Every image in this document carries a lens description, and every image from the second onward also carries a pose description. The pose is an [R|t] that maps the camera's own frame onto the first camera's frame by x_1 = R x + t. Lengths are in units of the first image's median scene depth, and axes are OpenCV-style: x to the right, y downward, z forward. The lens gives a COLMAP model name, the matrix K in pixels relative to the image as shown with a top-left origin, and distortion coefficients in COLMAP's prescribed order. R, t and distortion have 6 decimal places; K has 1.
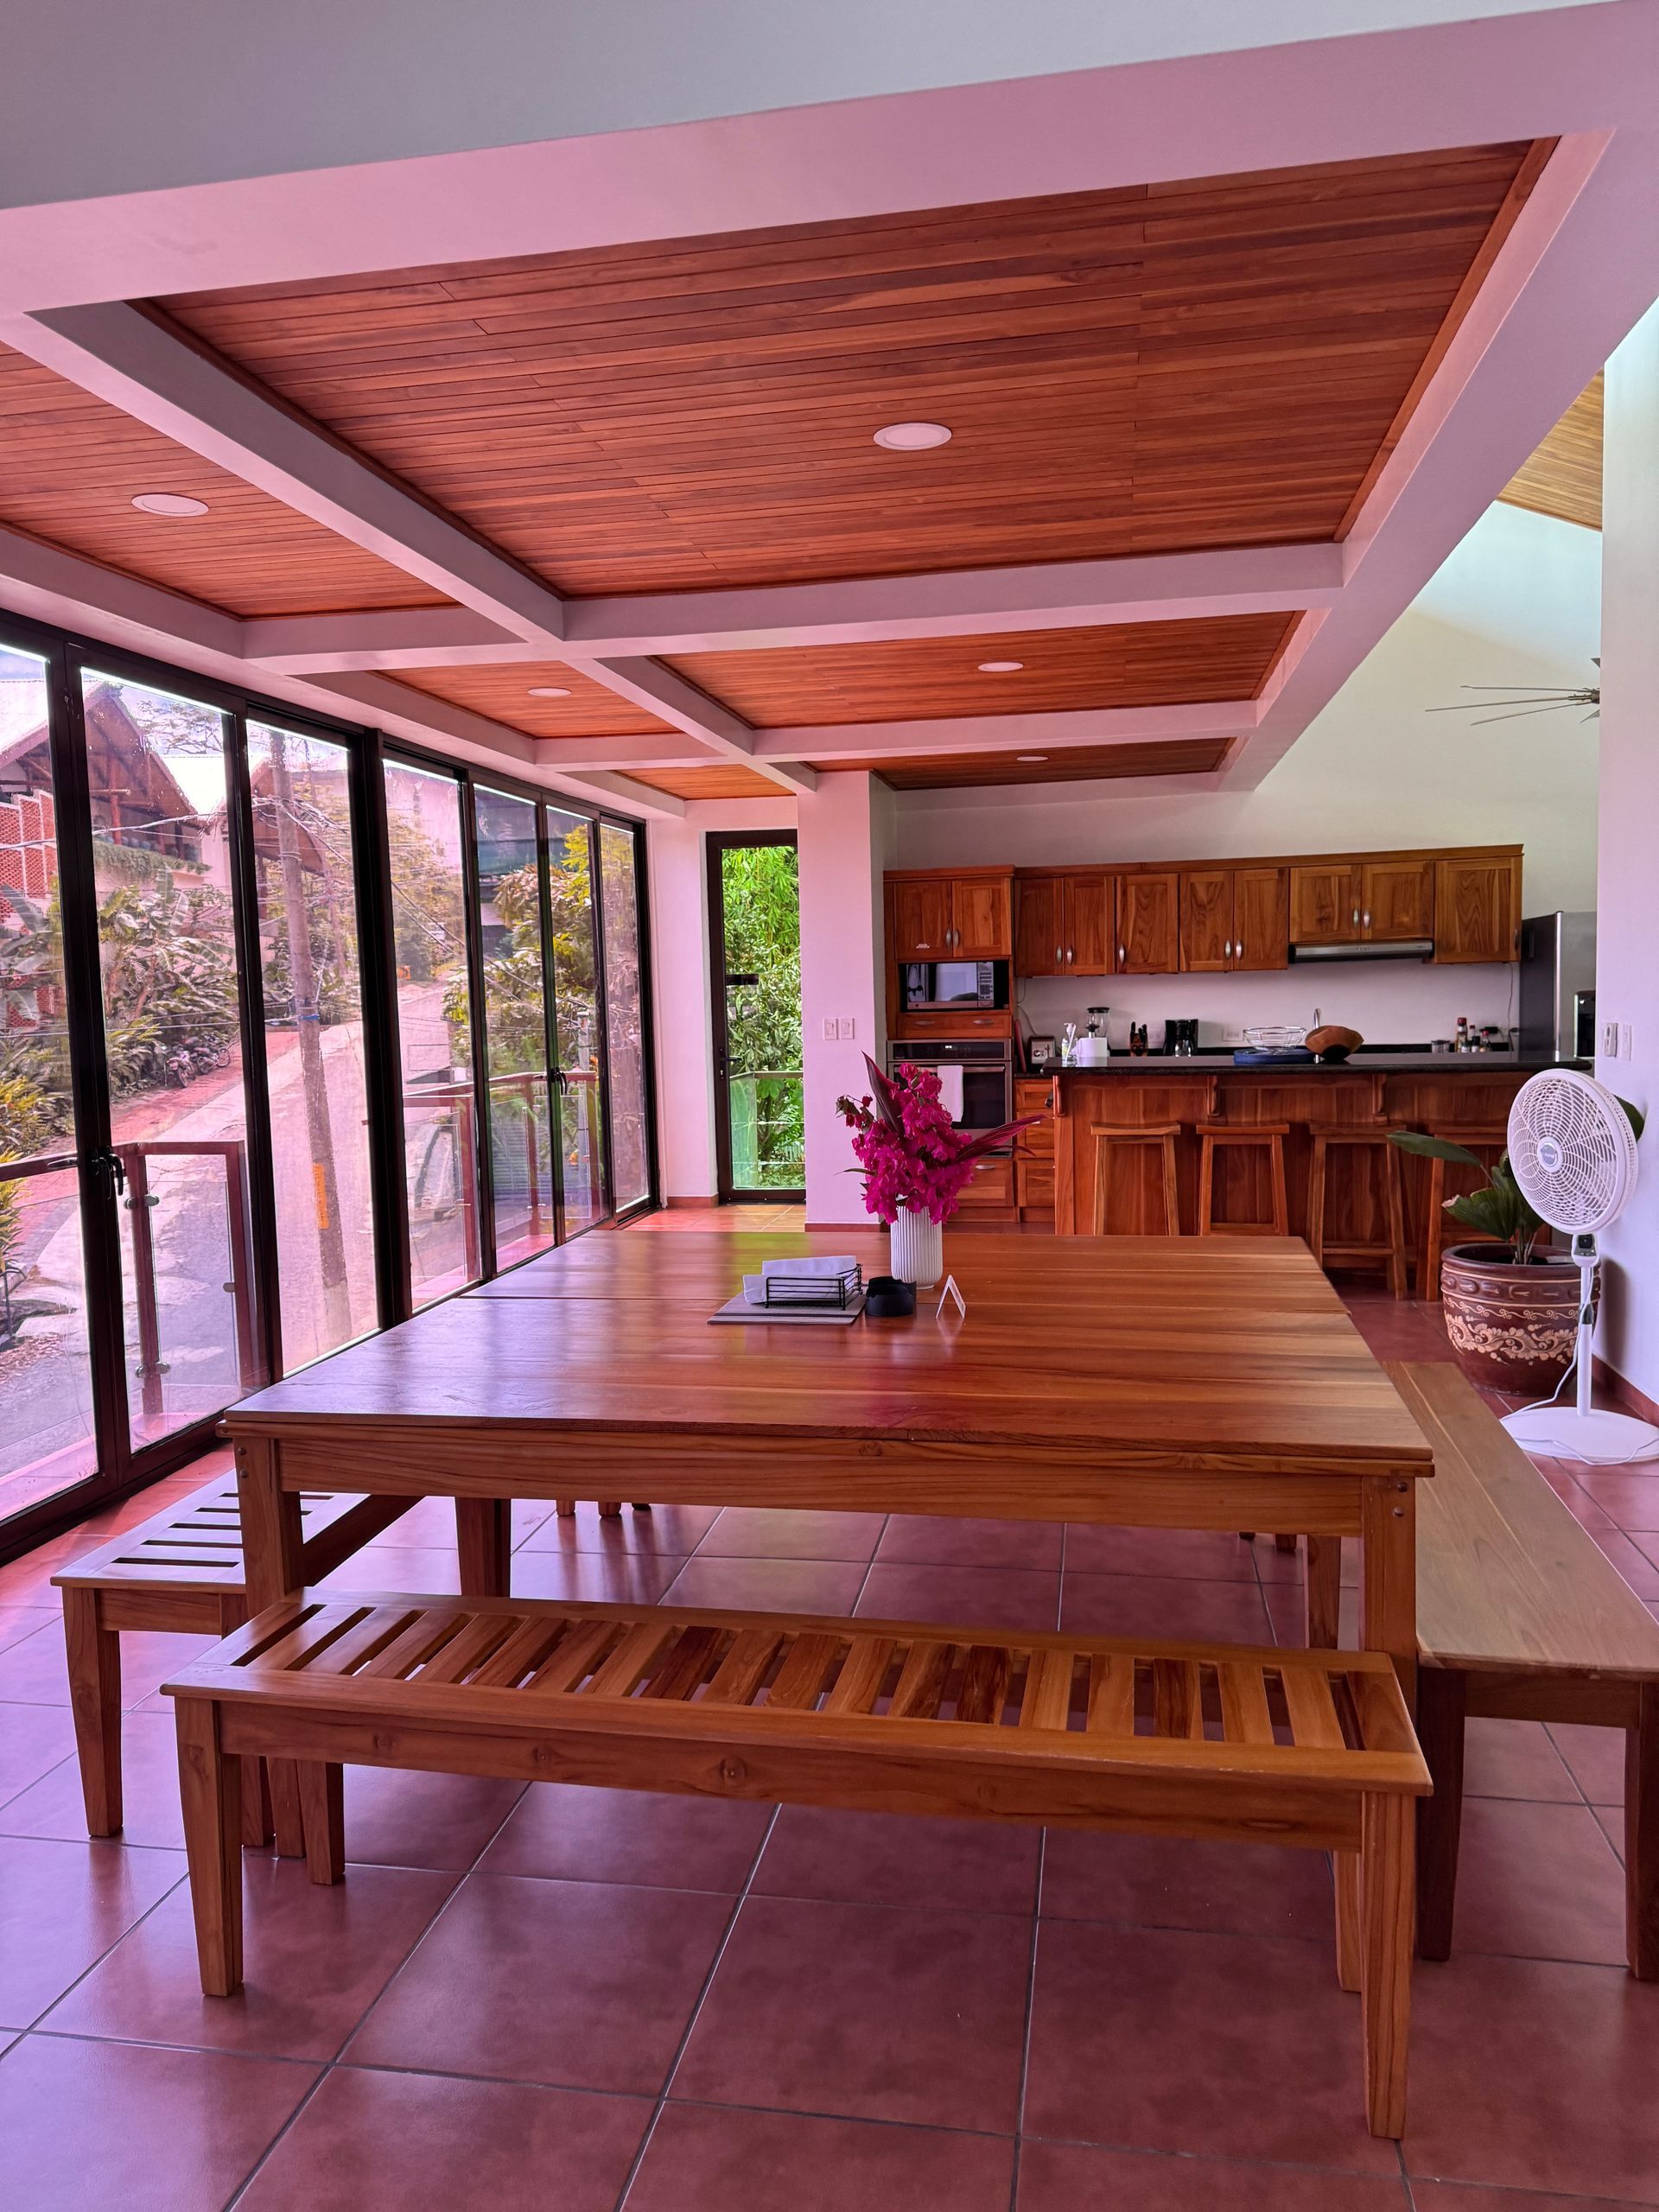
lens RADIAL K [[1548.7, 0, 829.5], [0, 1548.7, 1106.0], [0, 0, 1]] dist [0.088103, -0.123720]
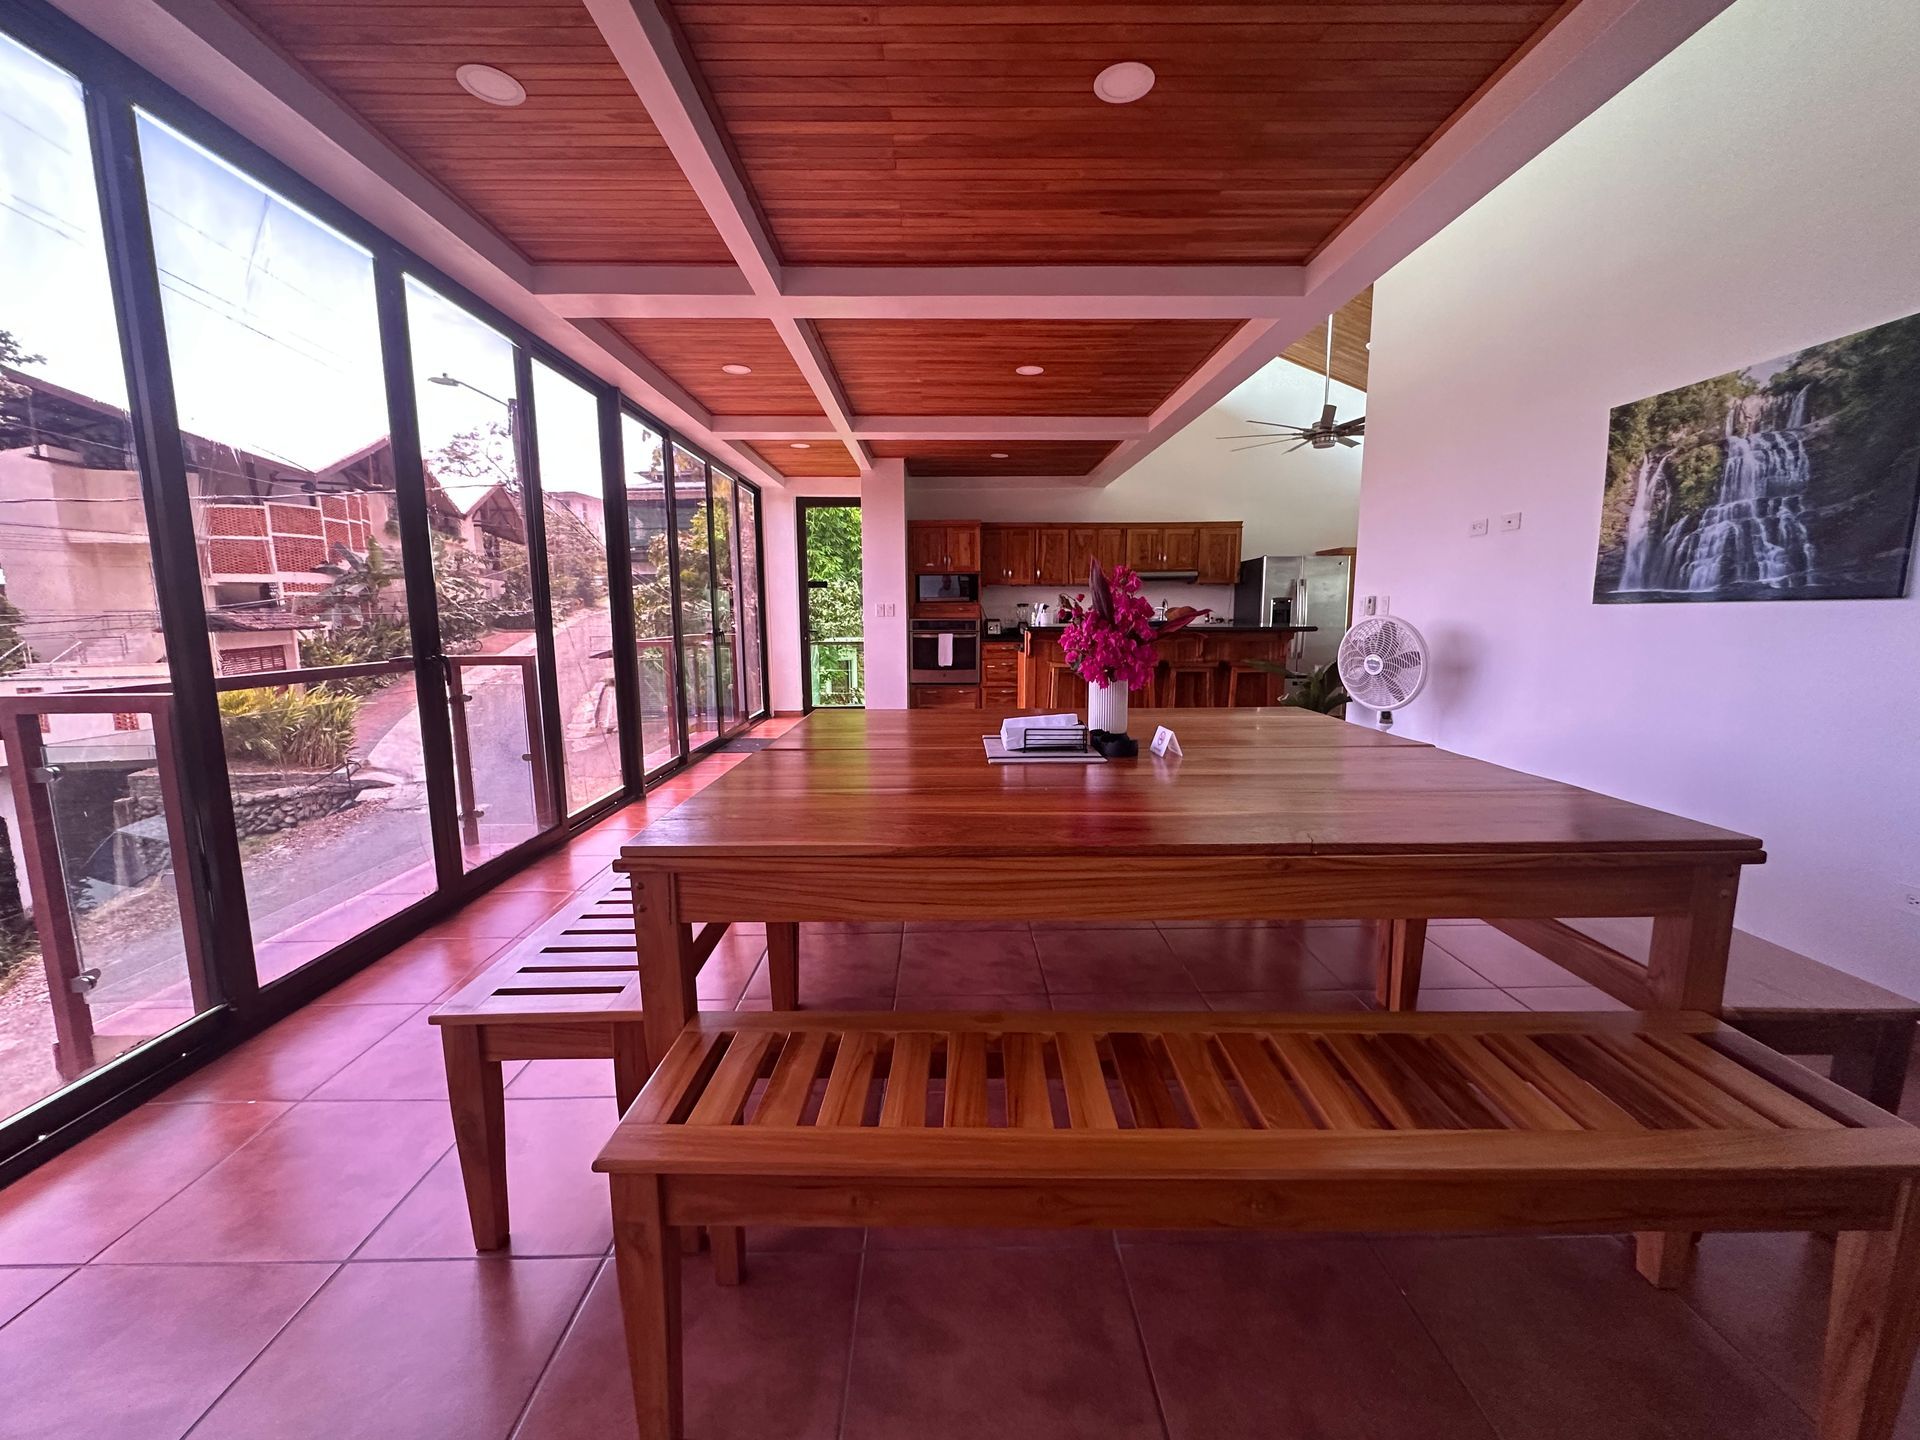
lens RADIAL K [[763.4, 0, 960.0], [0, 763.4, 720.0], [0, 0, 1]] dist [-0.004723, 0.000730]
pose [[0.980508, -0.006955, 0.196354, -0.106905], [-0.003782, 0.998520, 0.054255, 0.034571], [-0.196441, -0.053940, 0.979031, 0.194912]]
